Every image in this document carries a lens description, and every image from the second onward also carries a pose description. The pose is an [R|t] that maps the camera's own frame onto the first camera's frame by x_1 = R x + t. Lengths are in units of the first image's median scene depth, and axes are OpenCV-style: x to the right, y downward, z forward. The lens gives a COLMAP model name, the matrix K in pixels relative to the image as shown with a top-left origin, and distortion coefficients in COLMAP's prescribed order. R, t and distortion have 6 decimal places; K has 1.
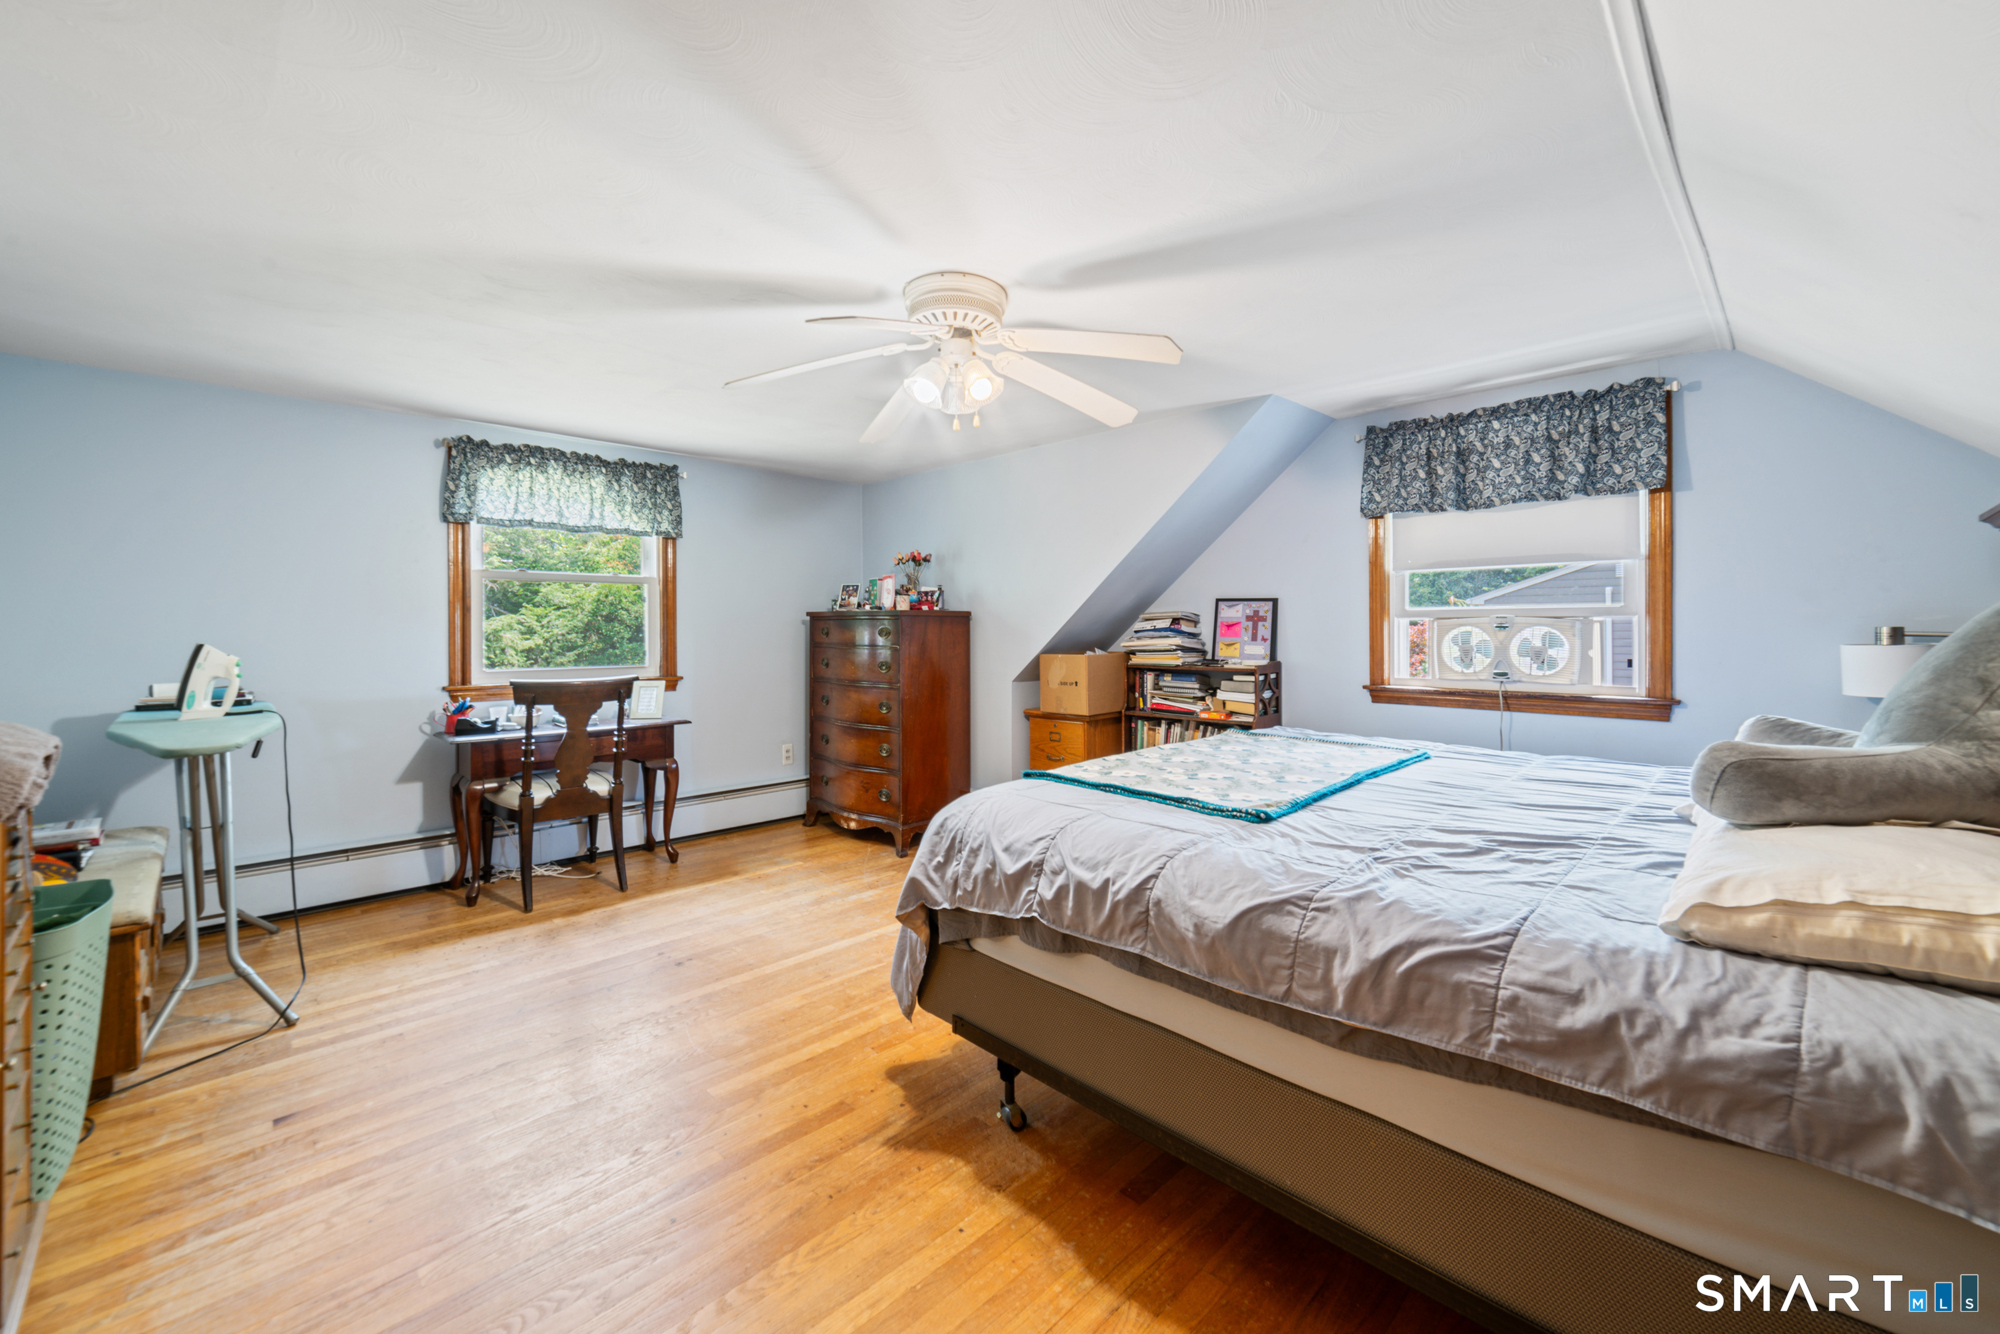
lens RADIAL K [[782.6, 0, 1013.1], [0, 782.6, 629.4], [0, 0, 1]] dist [-0.001540, -0.000188]
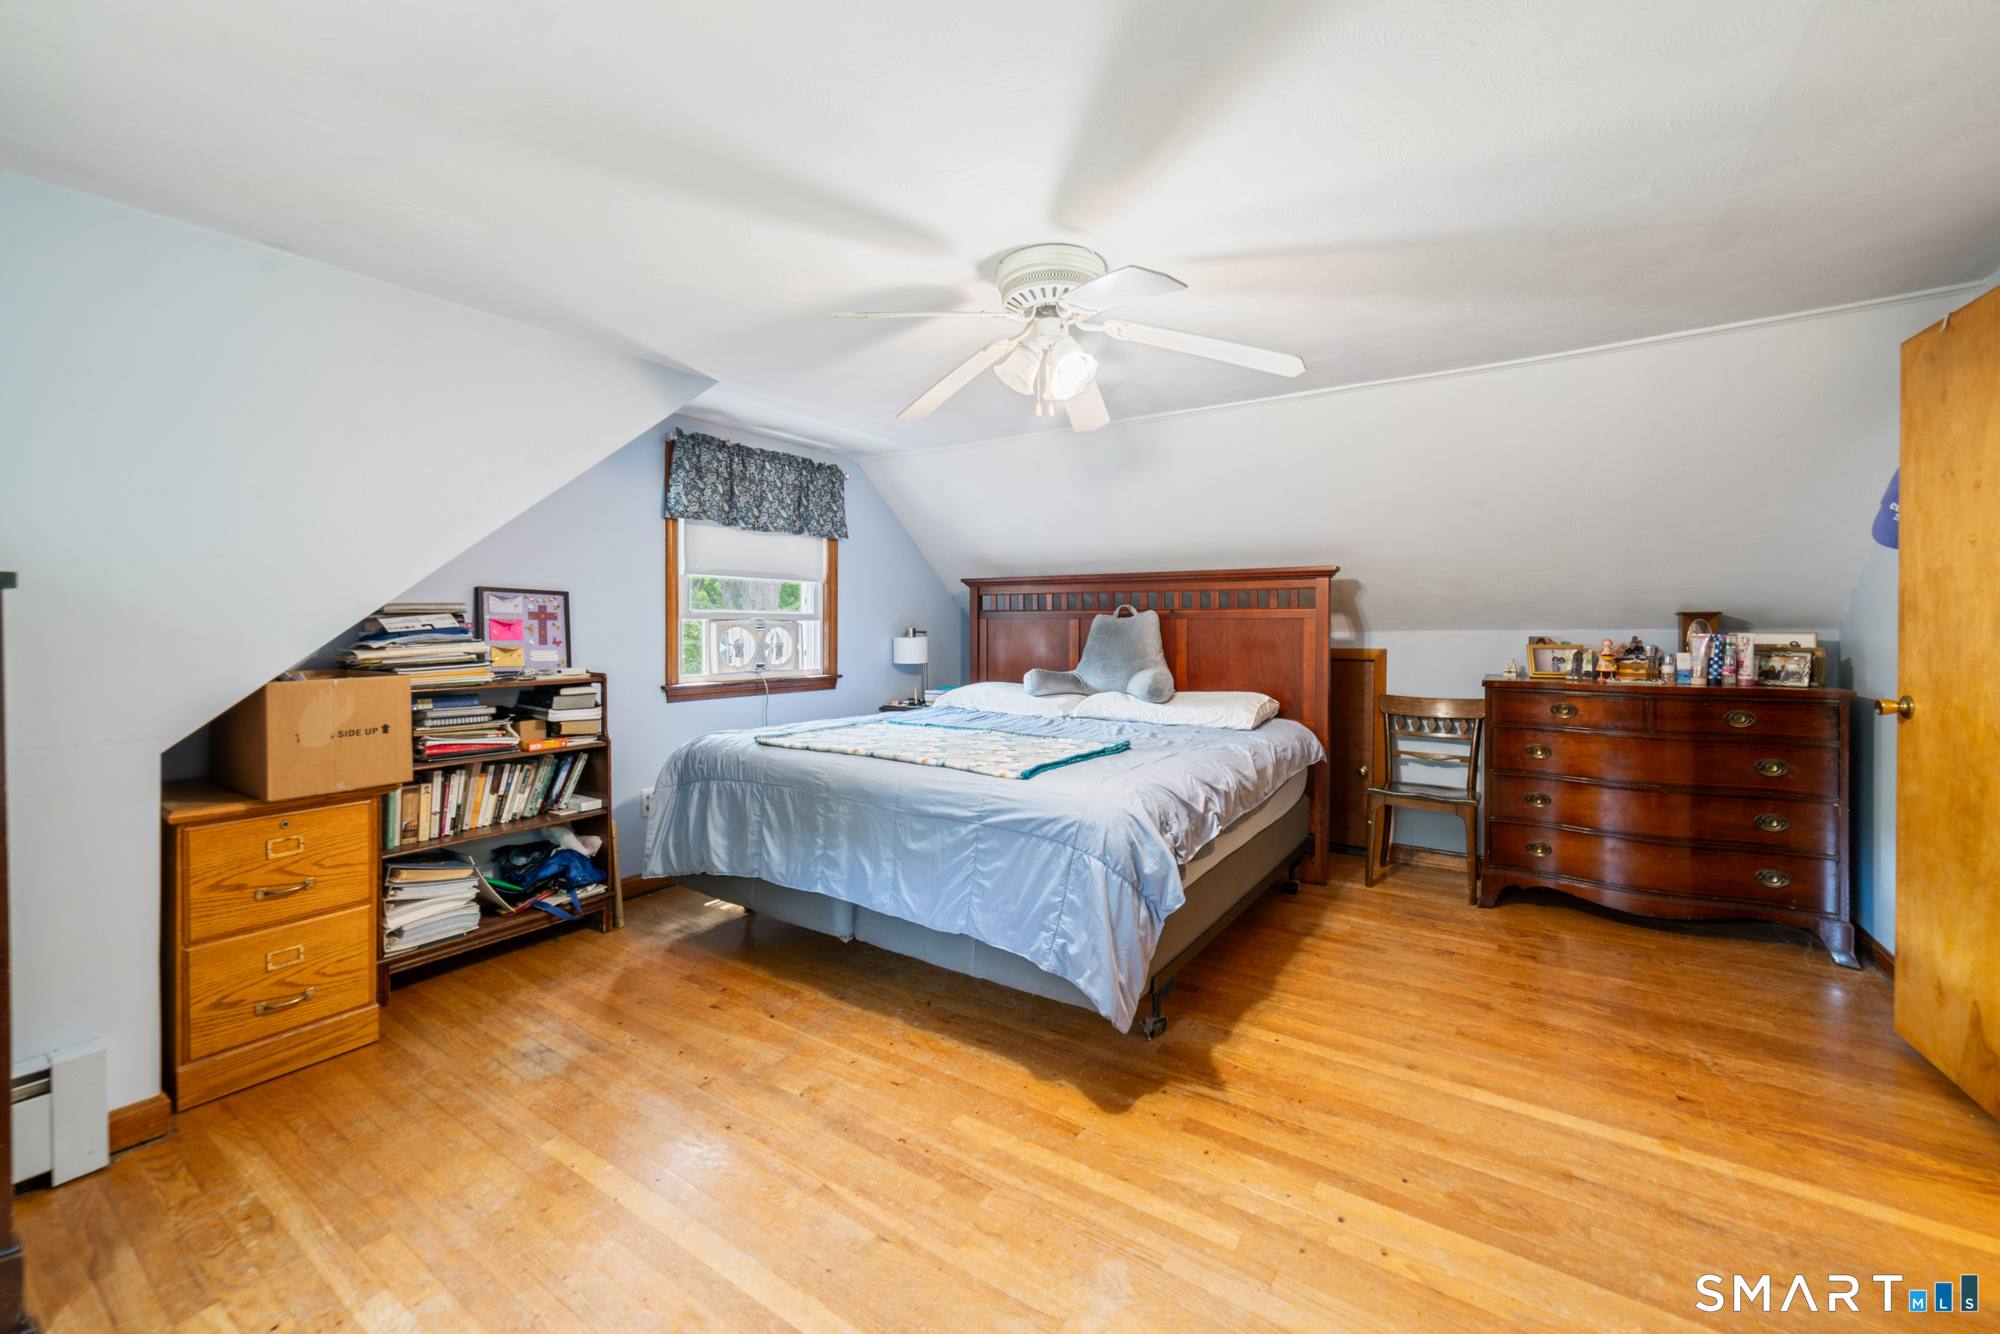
lens RADIAL K [[782.6, 0, 1013.1], [0, 782.6, 629.4], [0, 0, 1]] dist [-0.001540, -0.000188]
pose [[-0.184562, 0.000192, 0.982821, -0.648094], [0.000040, 1.000000, -0.000188, -0.000309], [-0.982821, 0.000005, -0.184563, 0.804055]]
